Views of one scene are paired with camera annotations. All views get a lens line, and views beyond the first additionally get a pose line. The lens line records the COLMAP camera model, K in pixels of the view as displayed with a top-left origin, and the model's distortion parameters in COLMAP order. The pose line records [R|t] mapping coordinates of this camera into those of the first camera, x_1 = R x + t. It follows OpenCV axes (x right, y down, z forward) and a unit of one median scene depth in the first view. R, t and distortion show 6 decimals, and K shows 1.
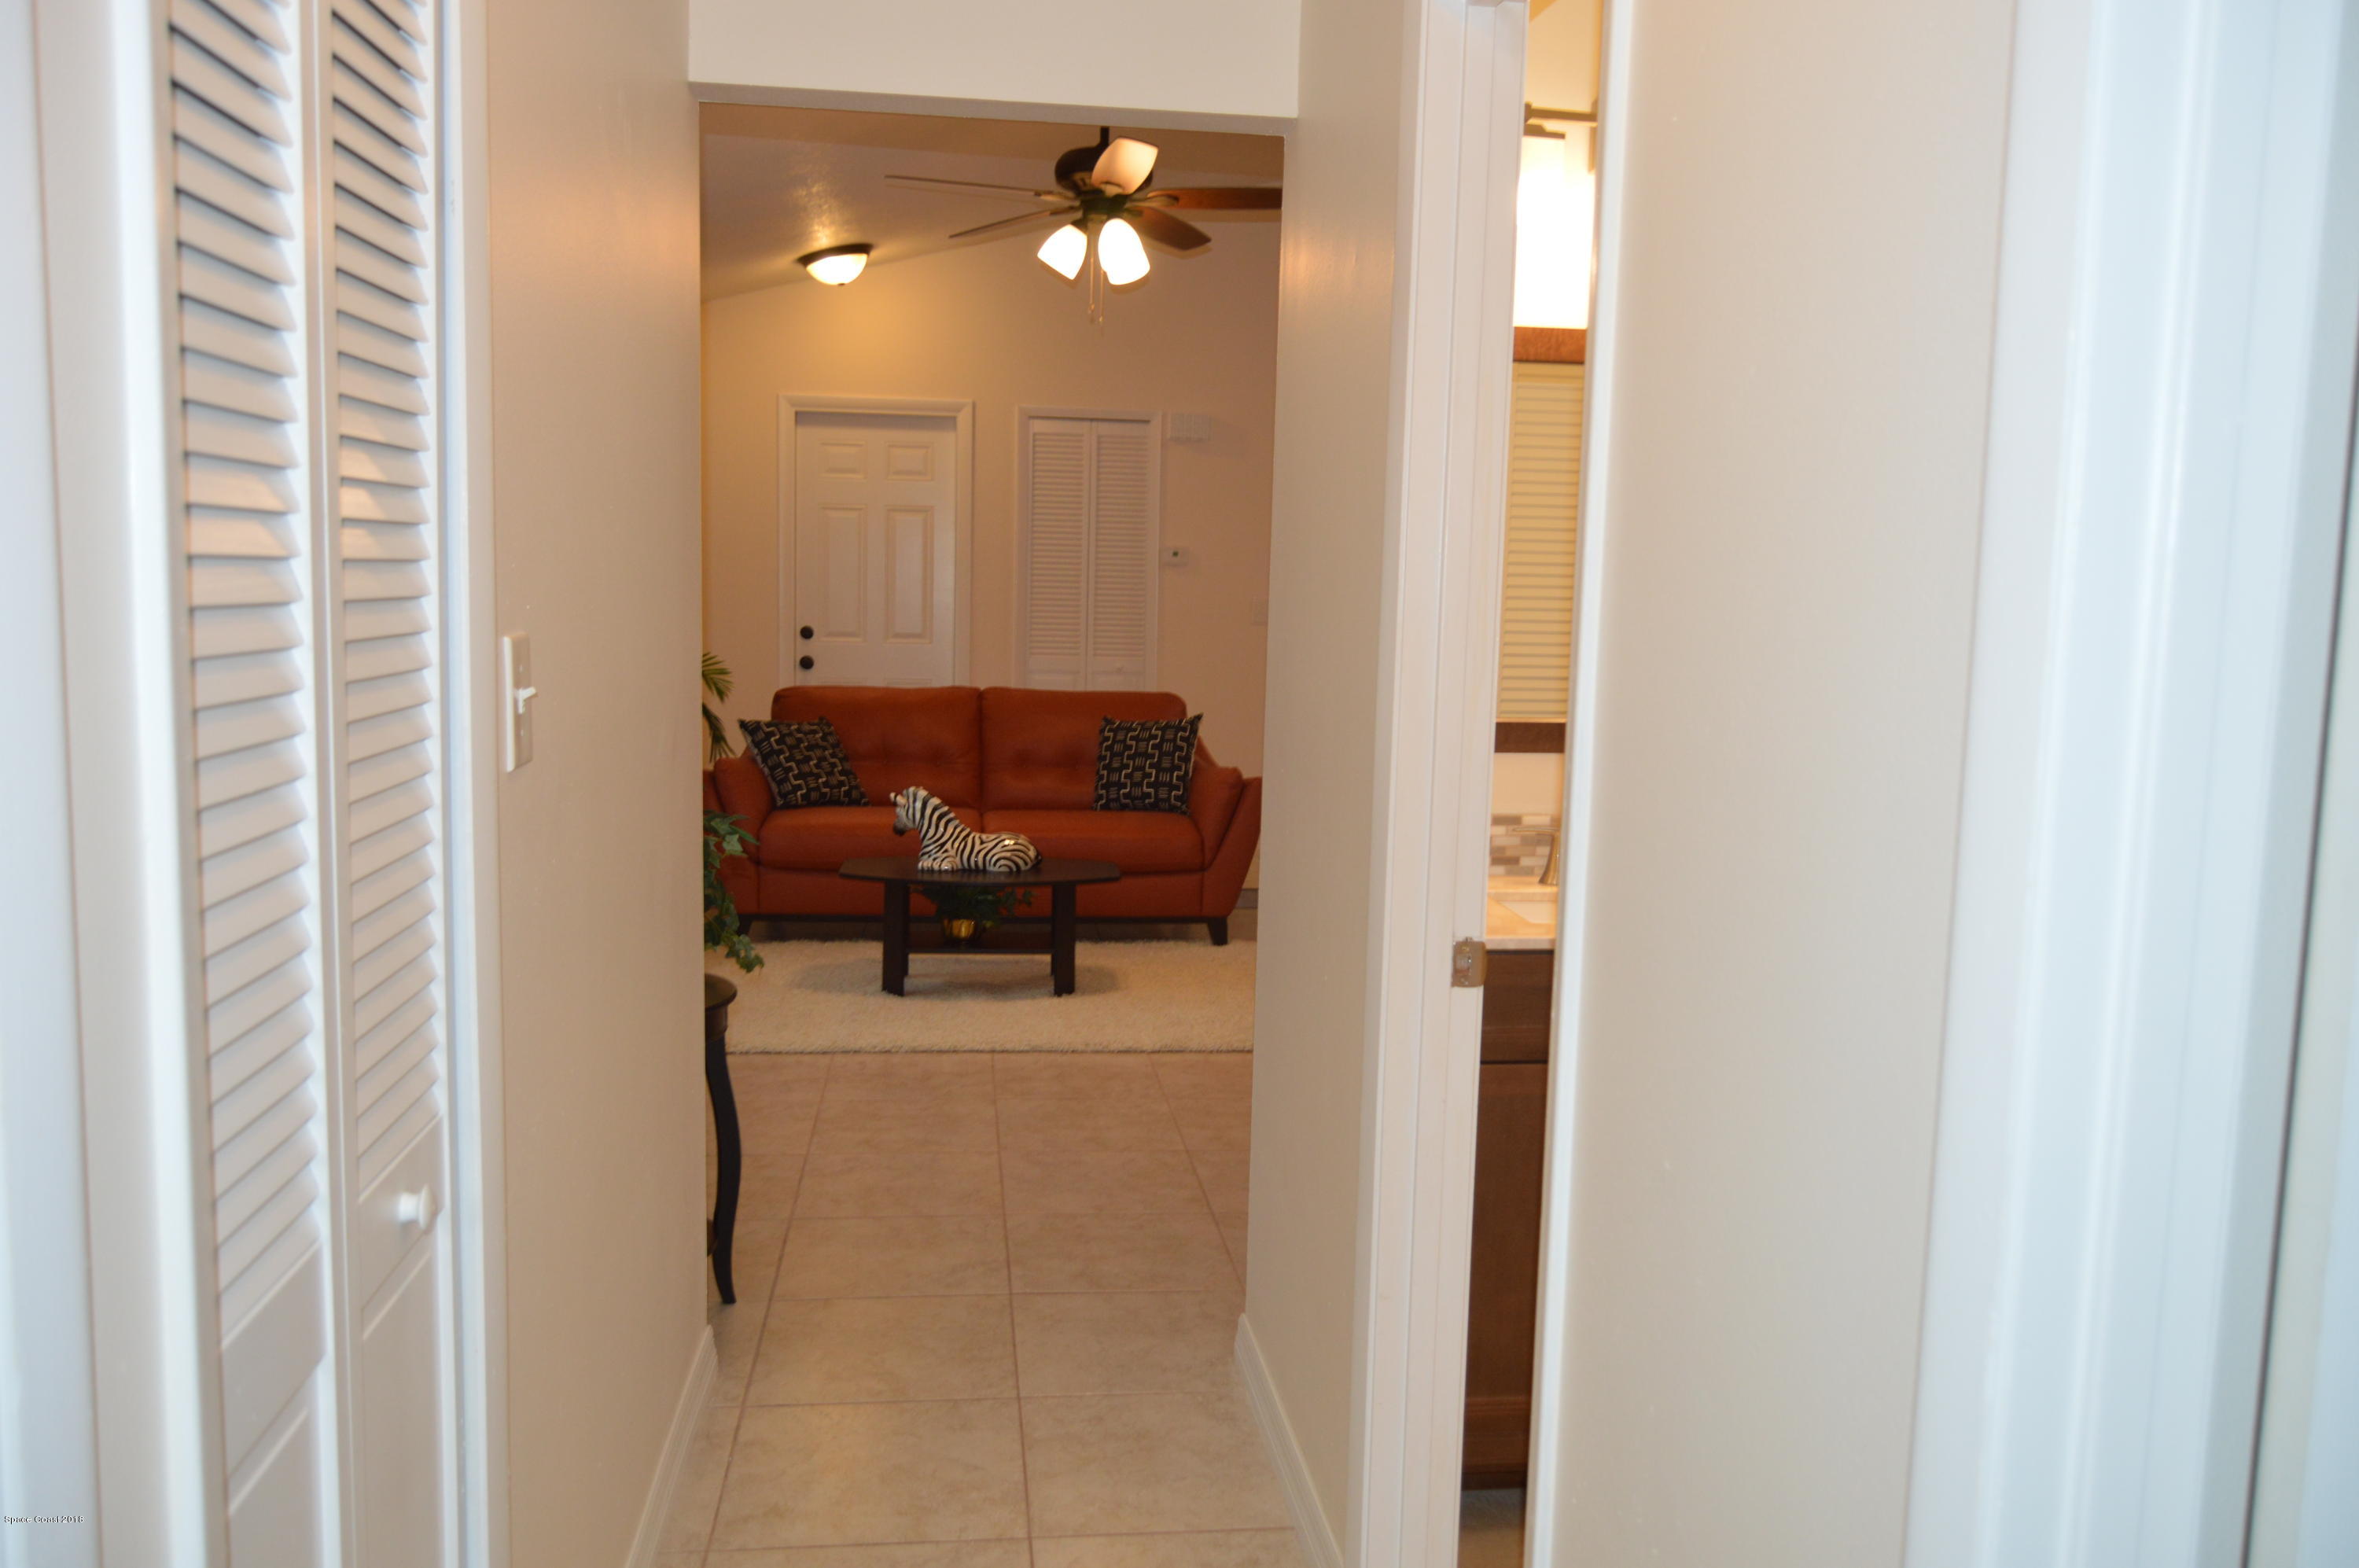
lens RADIAL K [[1850.9, 0, 1198.9], [0, 1850.9, 772.2], [0, 0, 1]] dist [-0.018832, 0.014169]
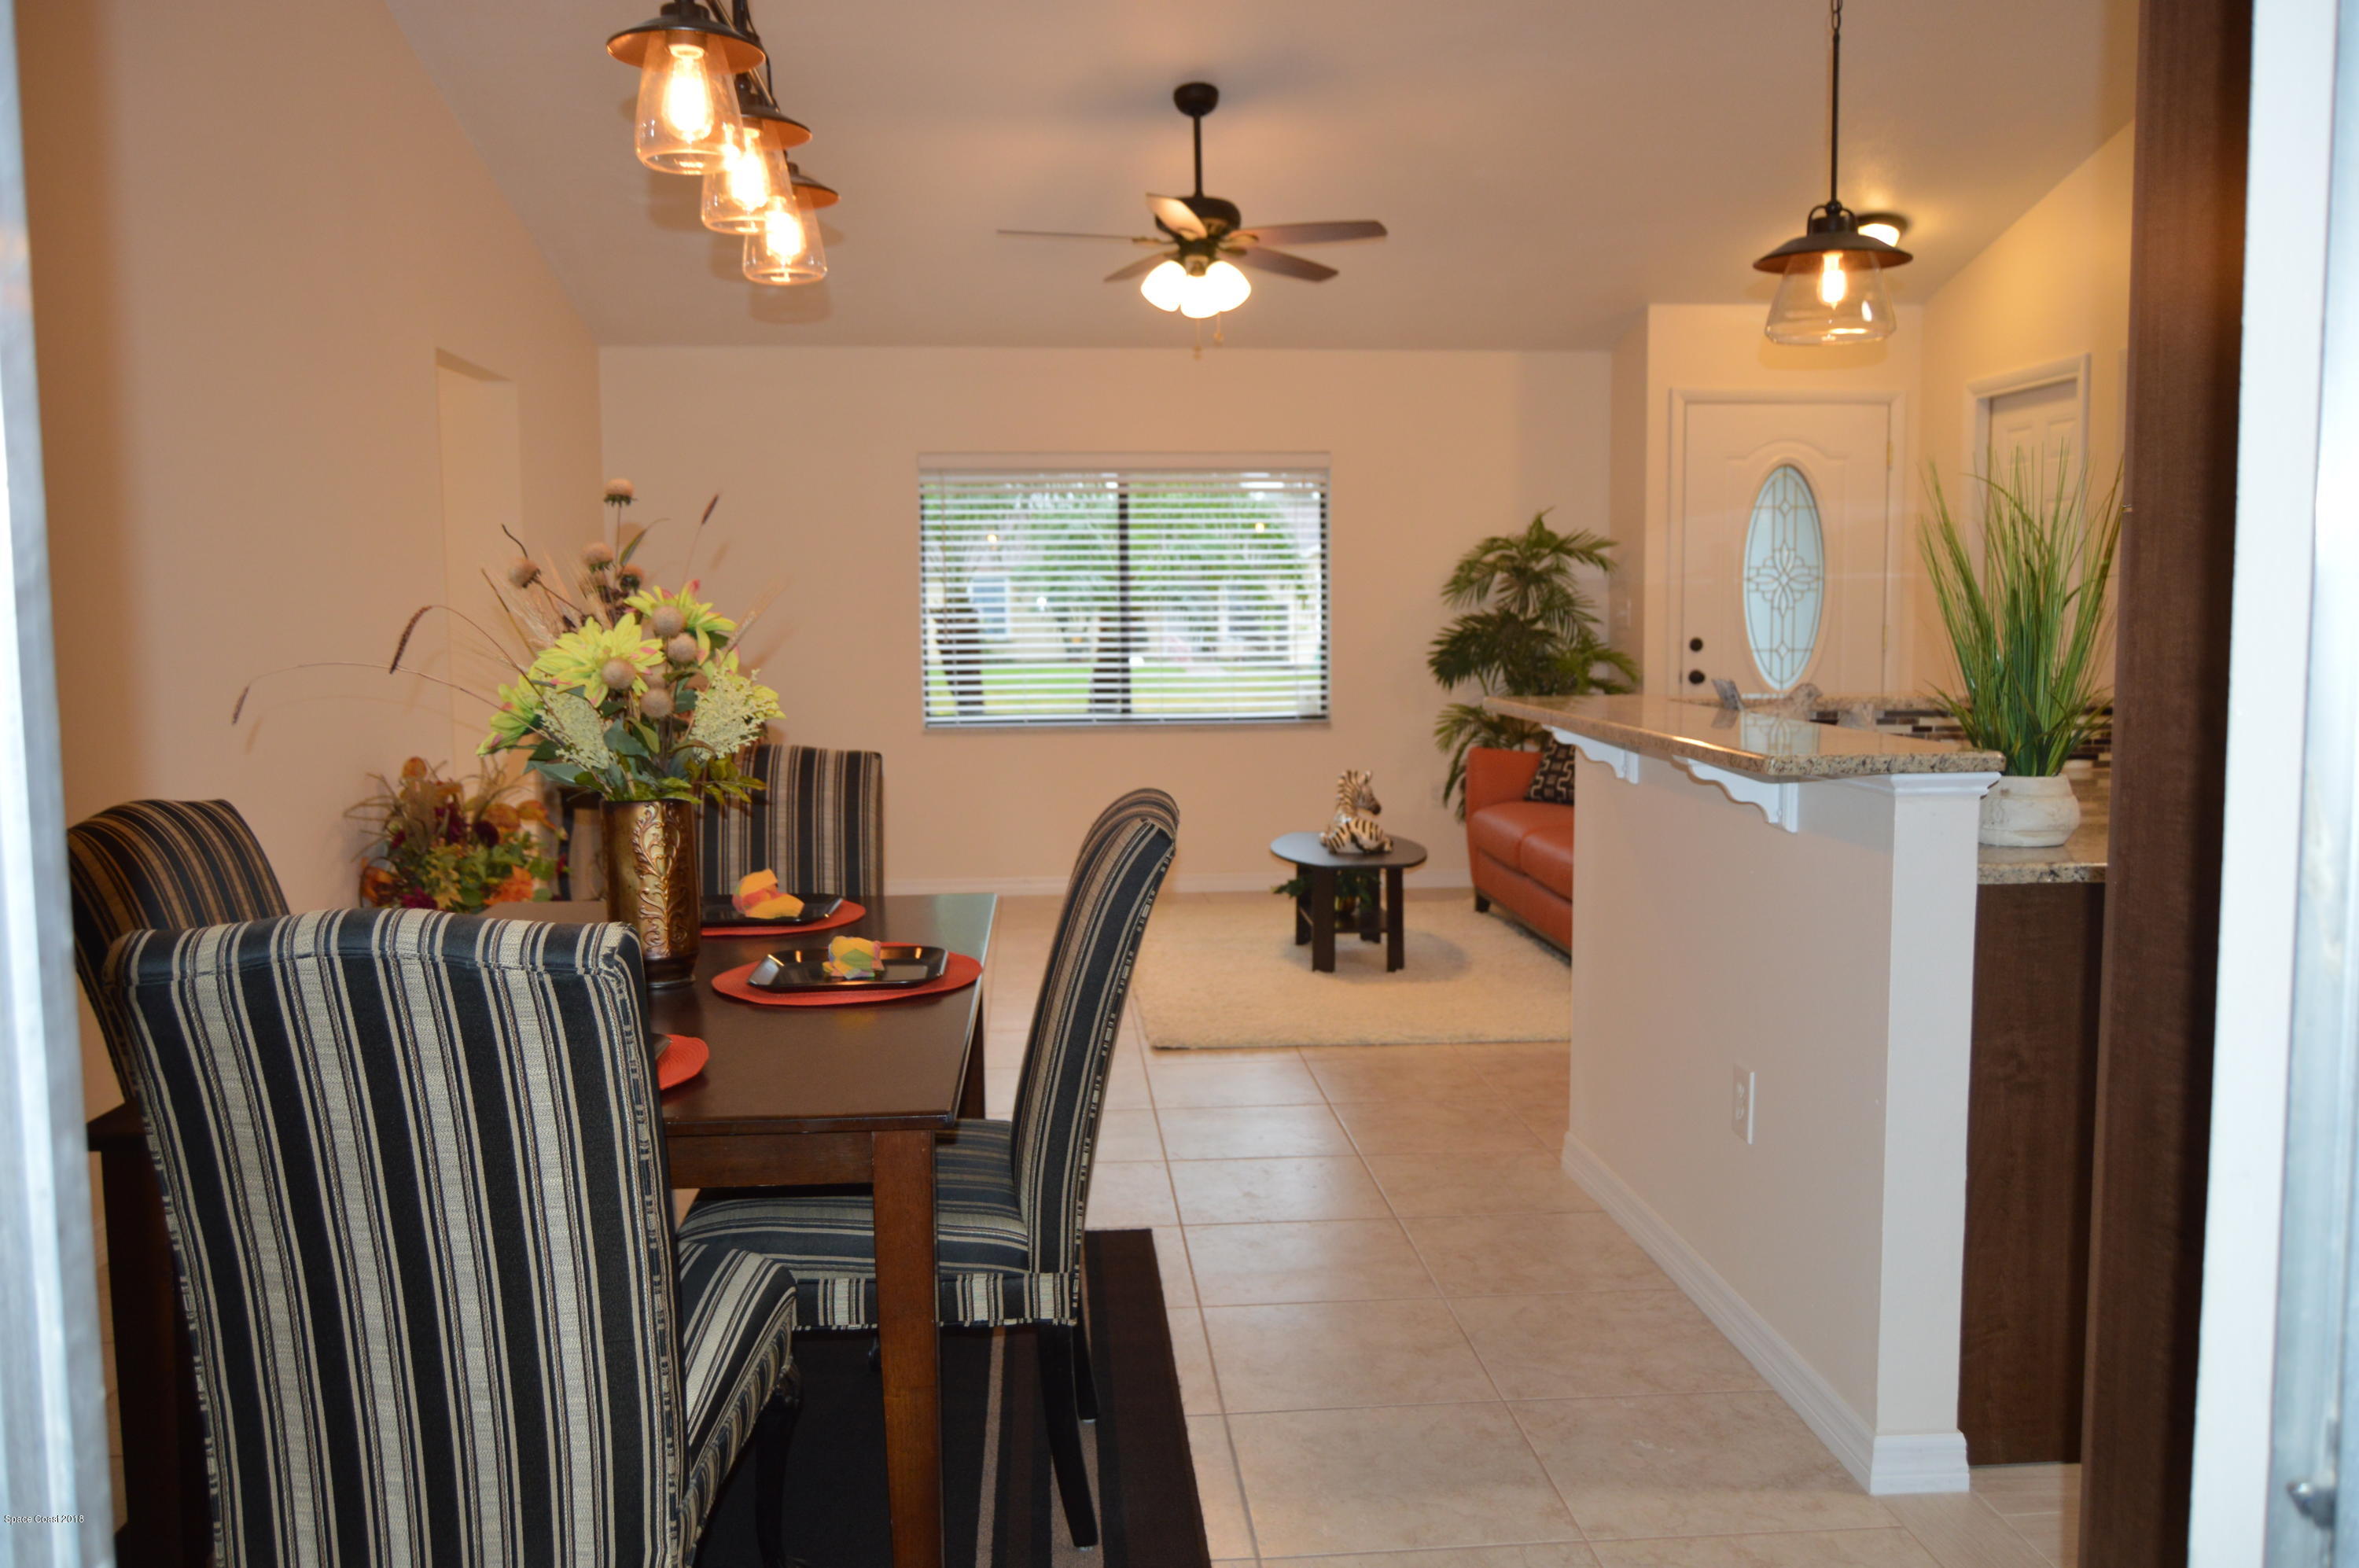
lens RADIAL K [[1850.9, 0, 1192.5], [0, 1850.9, 780.2], [0, 0, 1]] dist [-0.018832, 0.014169]
pose [[-0.053416, 0.062643, -0.996605, 0.684685], [-0.105123, 0.992132, 0.067997, -0.035597], [0.993024, 0.108398, -0.046411, 0.684132]]
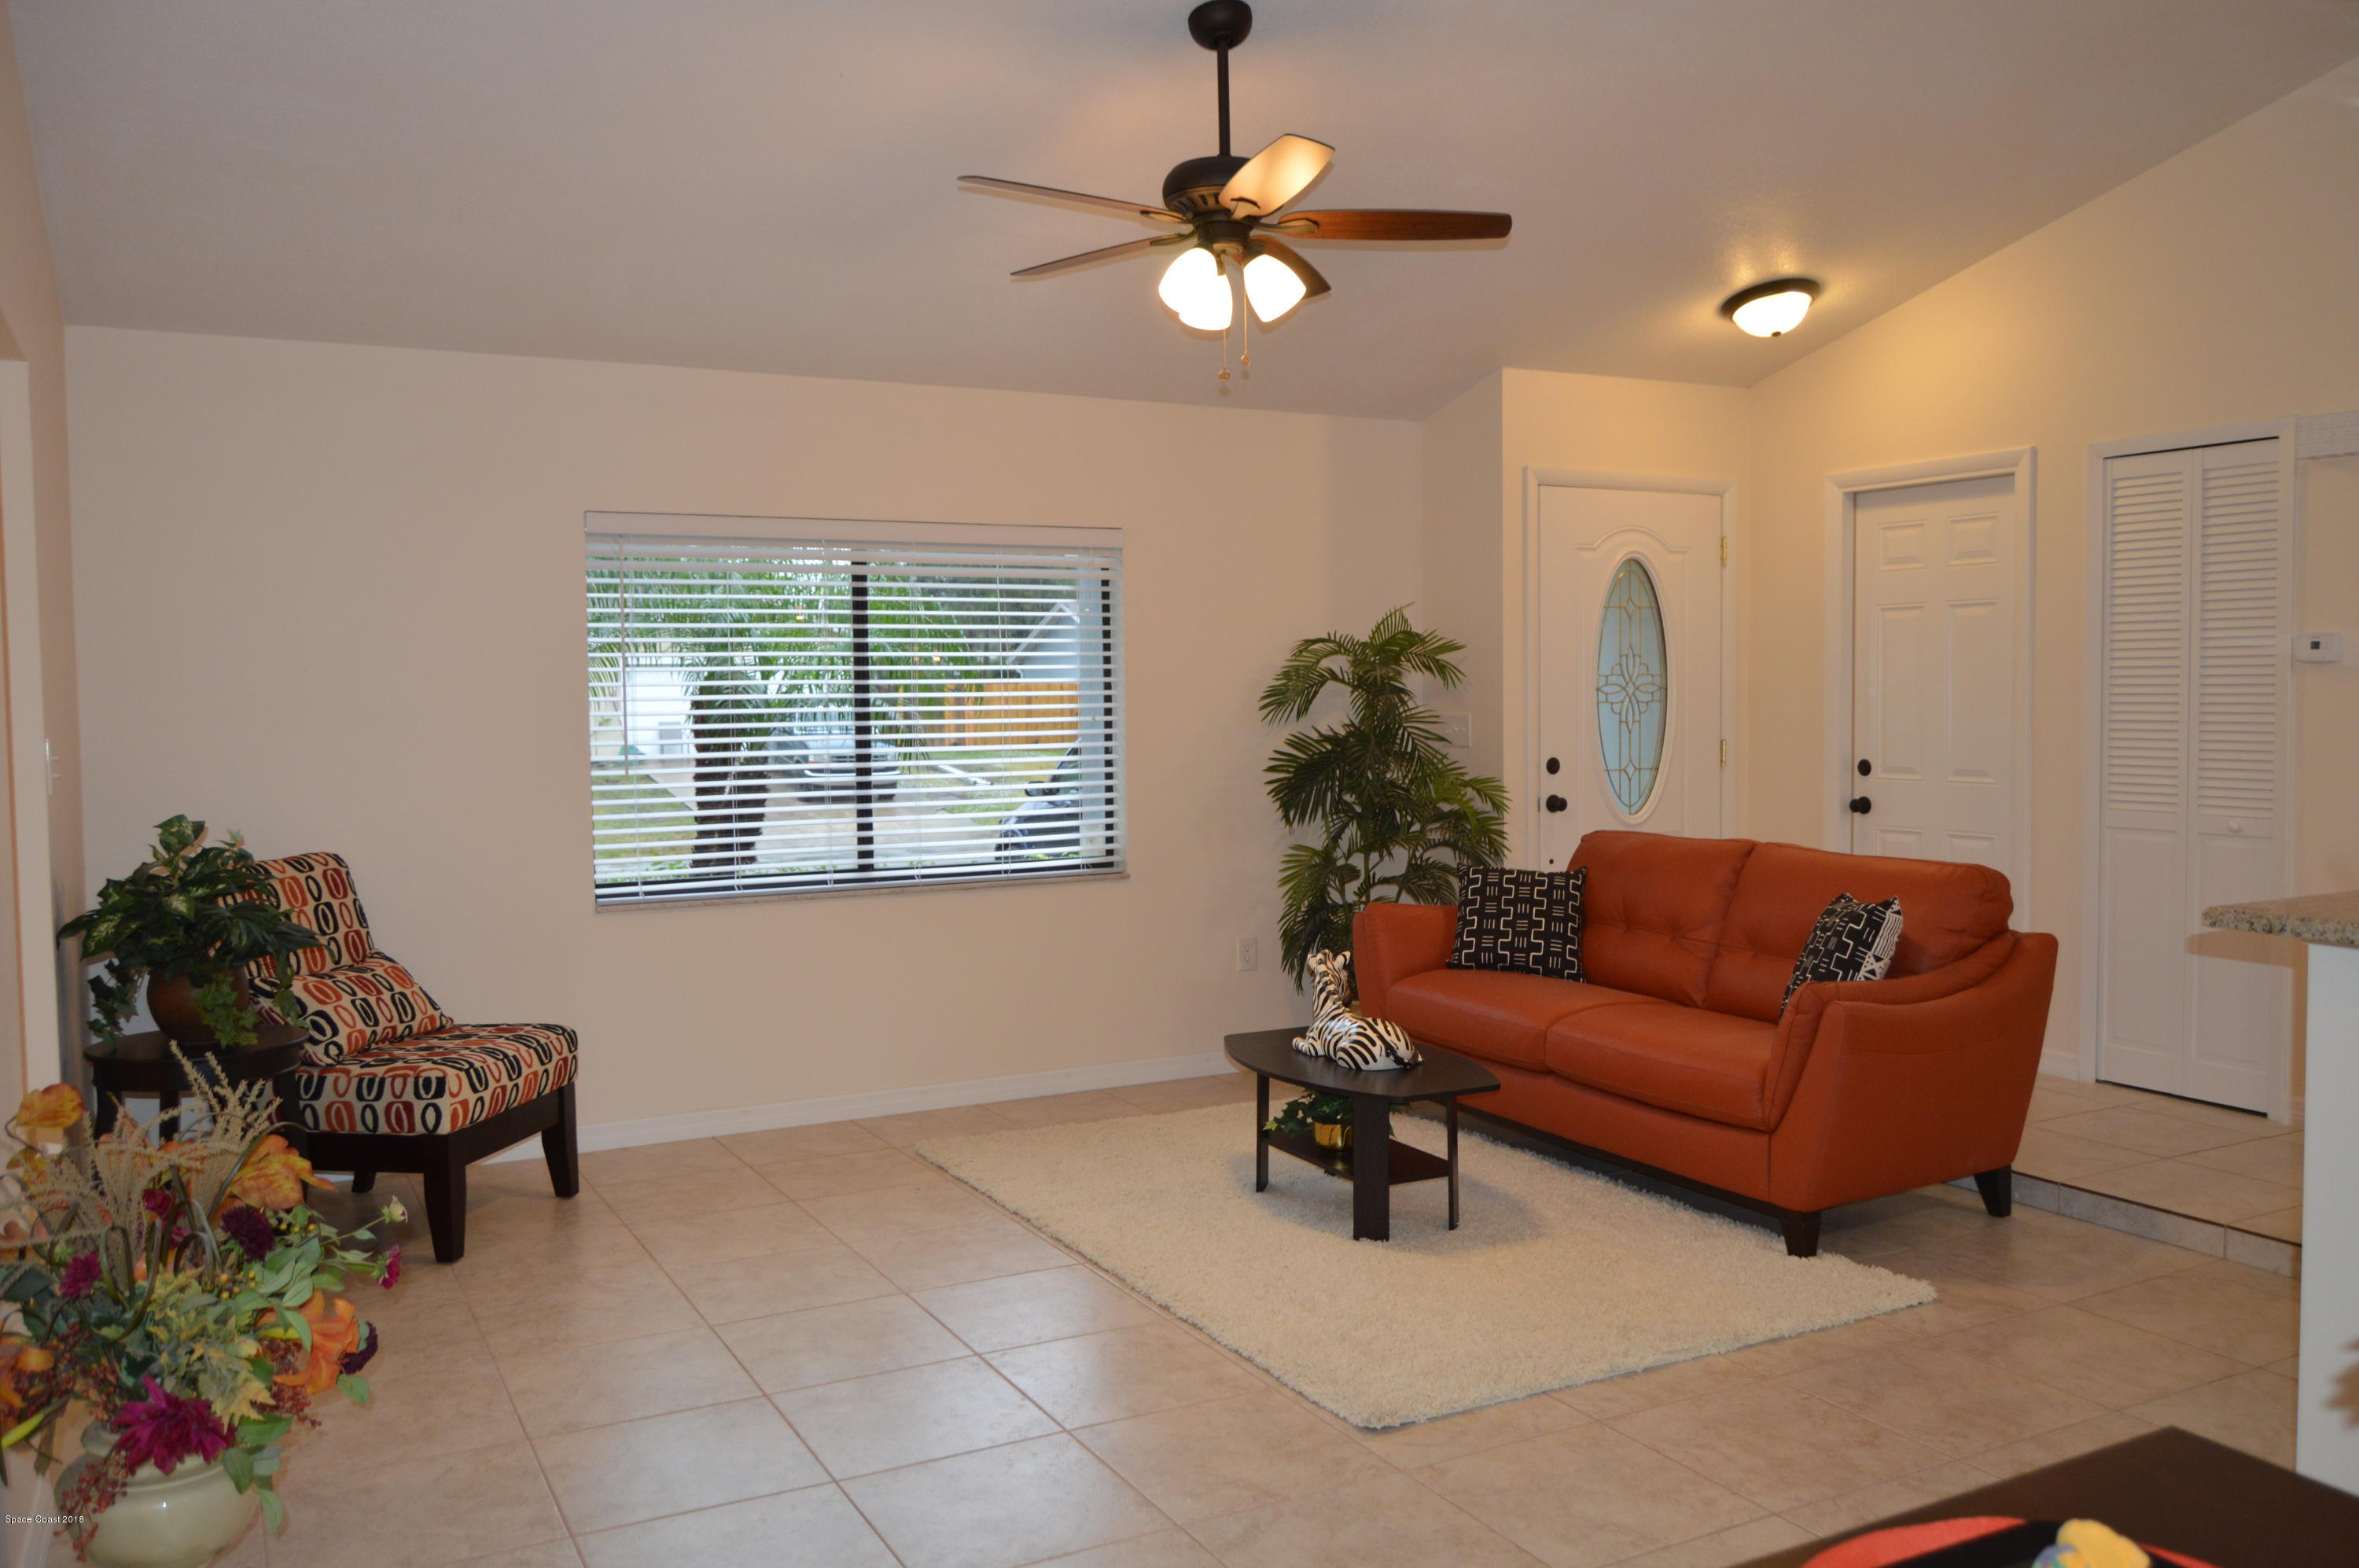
lens RADIAL K [[1850.9, 0, 1190.1], [0, 1850.9, 788.3], [0, 0, 1]] dist [-0.018832, 0.014169]
pose [[0.355695, 0.017915, -0.934430, 0.429298], [-0.083316, 0.996443, -0.012611, -0.033967], [0.930881, 0.082338, 0.355923, 0.457940]]
